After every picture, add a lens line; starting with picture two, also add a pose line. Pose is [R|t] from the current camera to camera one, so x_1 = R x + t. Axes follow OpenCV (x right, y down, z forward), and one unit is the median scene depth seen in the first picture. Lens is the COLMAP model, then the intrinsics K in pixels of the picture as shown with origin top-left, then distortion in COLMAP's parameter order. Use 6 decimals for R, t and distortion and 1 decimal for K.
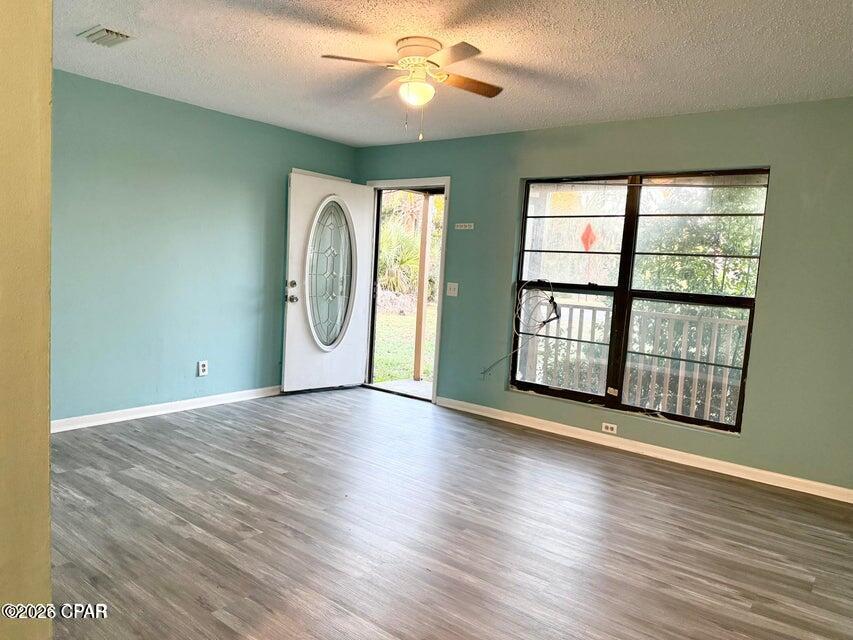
lens RADIAL K [[603.6, 0, 420.4], [0, 603.6, 318.3], [0, 0, 1]] dist [0.136787, -0.214595]
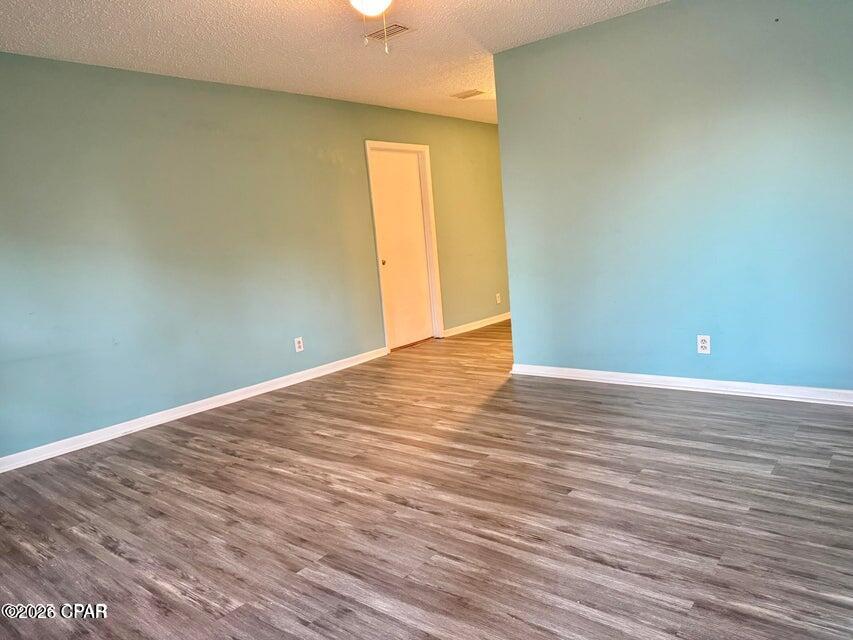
lens RADIAL K [[603.6, 0, 420.4], [0, 603.6, 318.3], [0, 0, 1]] dist [0.136787, -0.214595]
pose [[-0.999014, 0.026693, 0.035465, -0.057009], [0.034011, 0.973719, 0.225198, -0.086567], [-0.028522, 0.226182, -0.973667, 1.240709]]
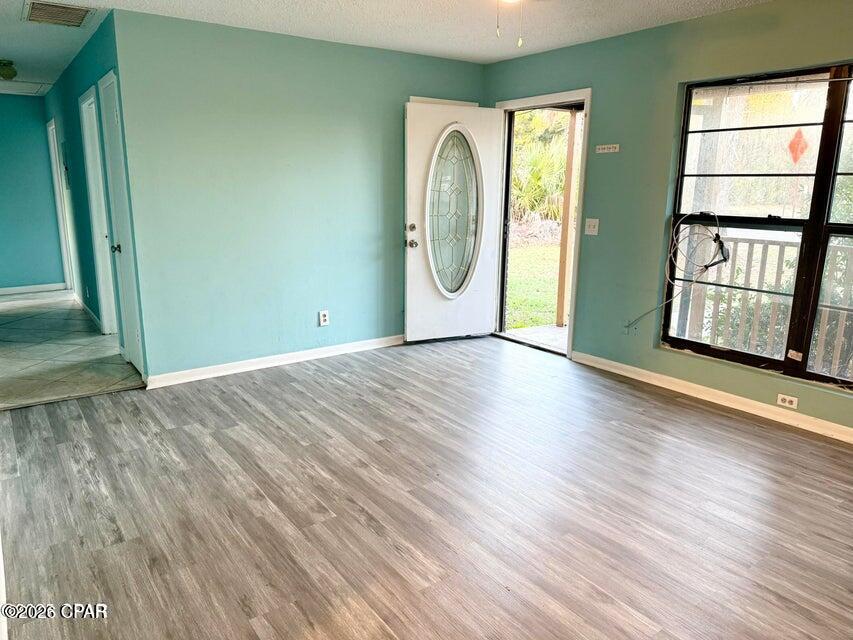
lens RADIAL K [[603.6, 0, 420.4], [0, 603.6, 318.3], [0, 0, 1]] dist [0.136787, -0.214595]
pose [[0.960584, 0.009056, -0.277841, 0.067772], [0.023822, 0.993111, 0.114729, -0.027222], [0.276966, -0.116826, 0.953751, 0.116553]]
